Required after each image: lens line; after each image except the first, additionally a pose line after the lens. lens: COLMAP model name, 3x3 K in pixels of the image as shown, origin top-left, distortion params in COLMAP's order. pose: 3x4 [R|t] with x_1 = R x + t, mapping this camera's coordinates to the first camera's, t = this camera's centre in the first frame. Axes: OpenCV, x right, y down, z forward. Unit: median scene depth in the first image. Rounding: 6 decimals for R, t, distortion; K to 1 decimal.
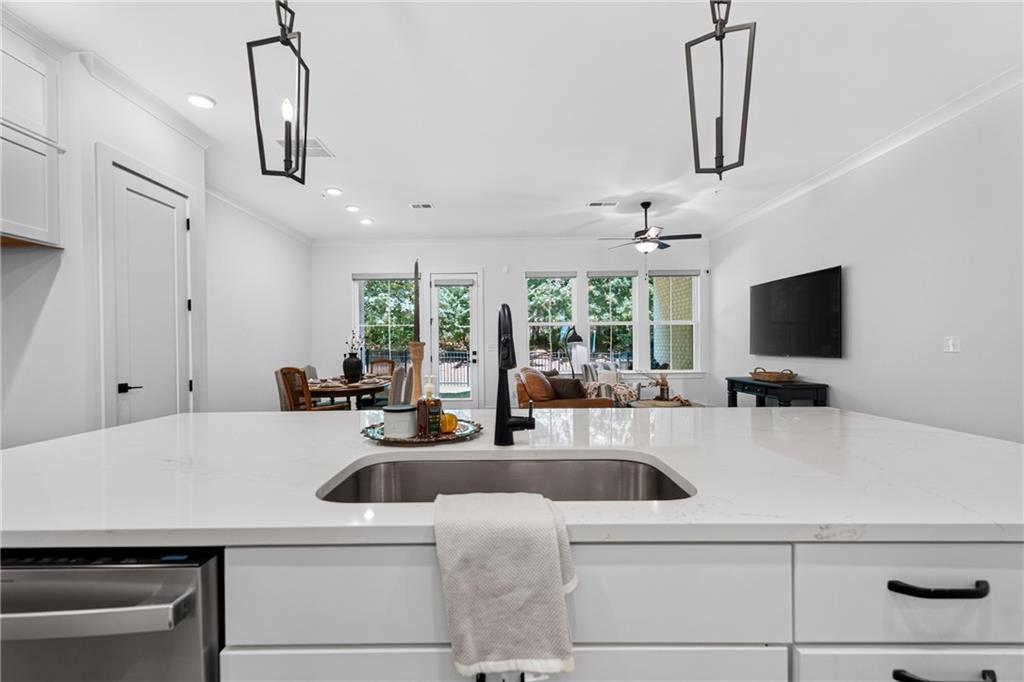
lens RADIAL K [[445.3, 0, 507.5], [0, 445.3, 343.8], [0, 0, 1]] dist [0.002252, 0.000022]
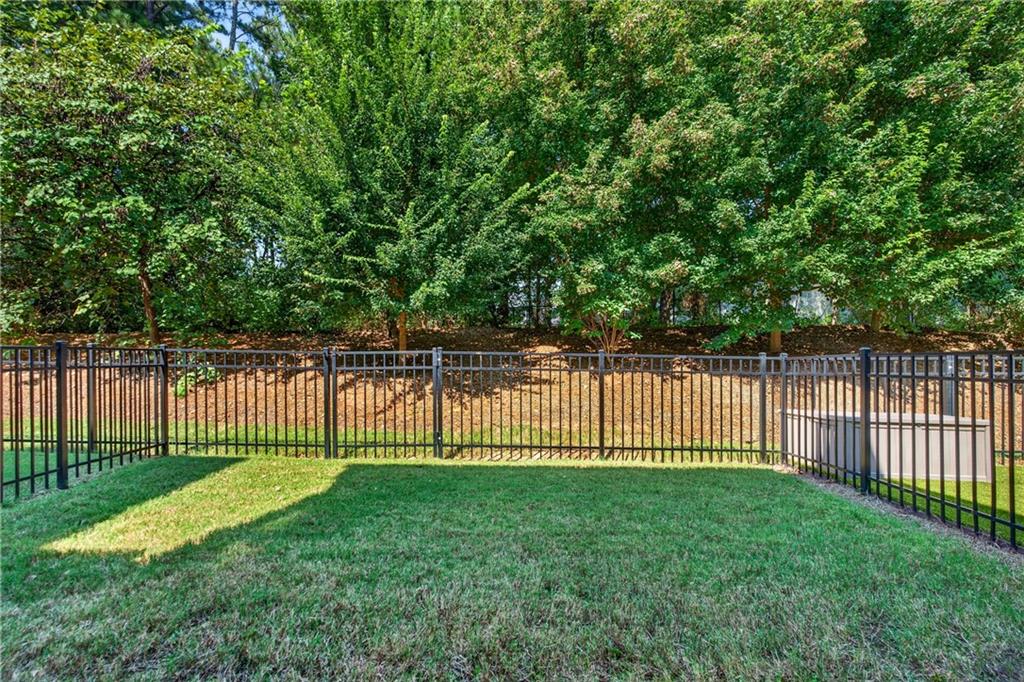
lens RADIAL K [[450.6, 0, 510.2], [0, 450.6, 346.6], [0, 0, 1]] dist [-0.020461, 0.000215]
pose [[0.999985, 0.003935, -0.003825, 0.096729], [-0.003884, 0.999903, 0.013389, 0.018076], [0.003877, -0.013374, 0.999903, 1.283787]]
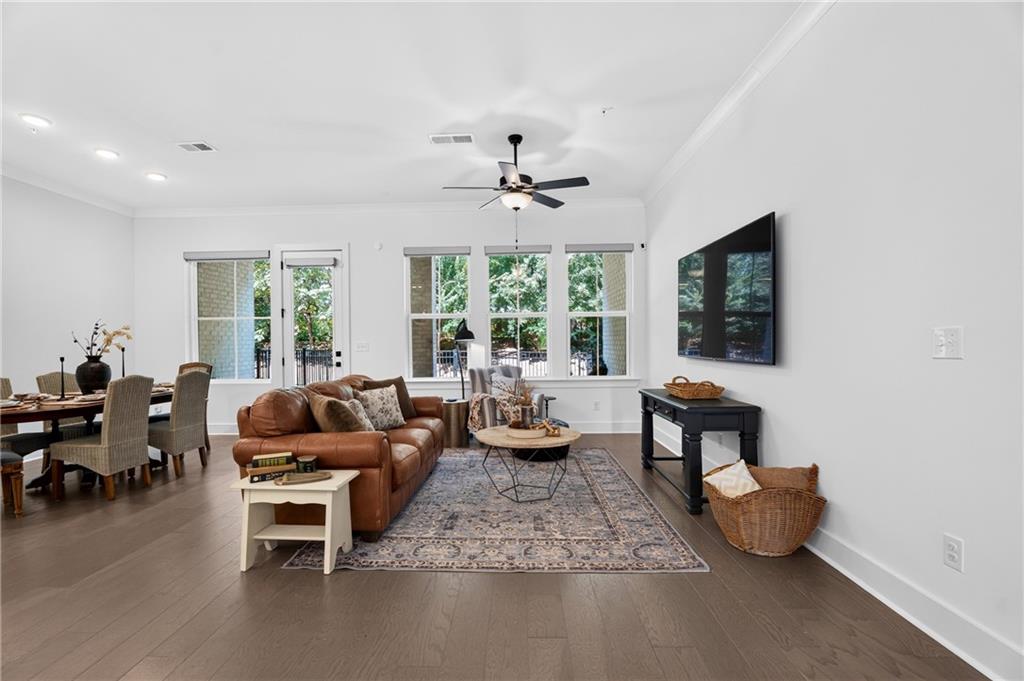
lens RADIAL K [[450.6, 0, 510.2], [0, 450.6, 346.1], [0, 0, 1]] dist [-0.020461, 0.000215]
pose [[0.999596, -0.001248, -0.028405, 0.245300], [0.001534, 0.999948, 0.010054, -0.000073], [0.028391, -0.010094, 0.999546, 0.232350]]
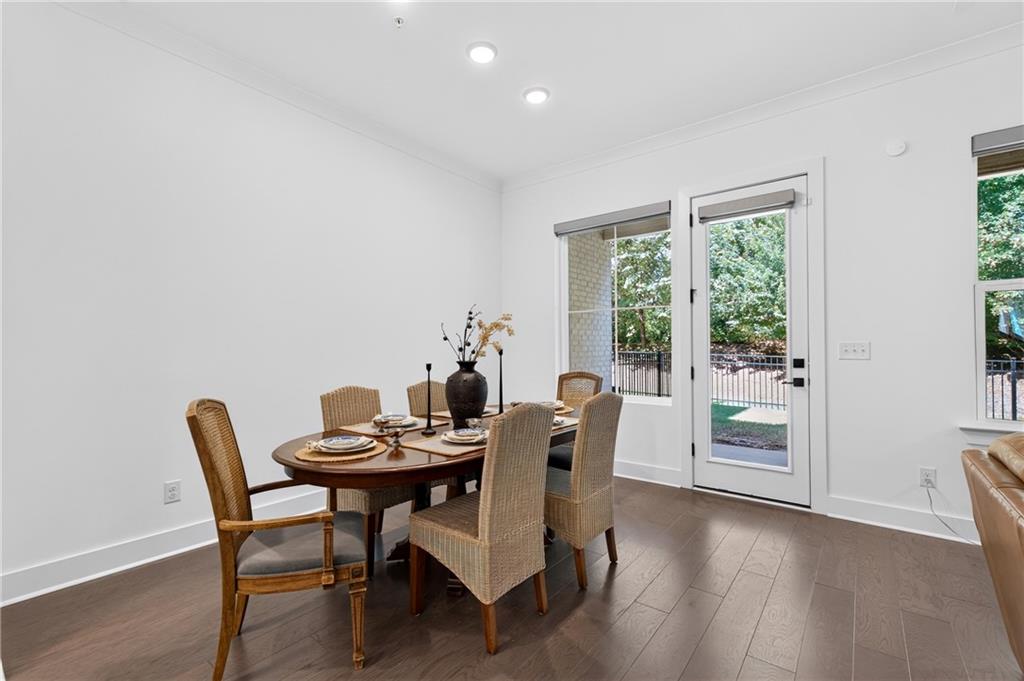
lens RADIAL K [[445.3, 0, 507.5], [0, 445.3, 343.3], [0, 0, 1]] dist [0.002252, 0.000022]
pose [[0.778017, -0.001521, -0.628242, -0.023088], [-0.000463, 0.999995, -0.002994, 0.003085], [0.628244, 0.002620, 0.778012, 0.495355]]
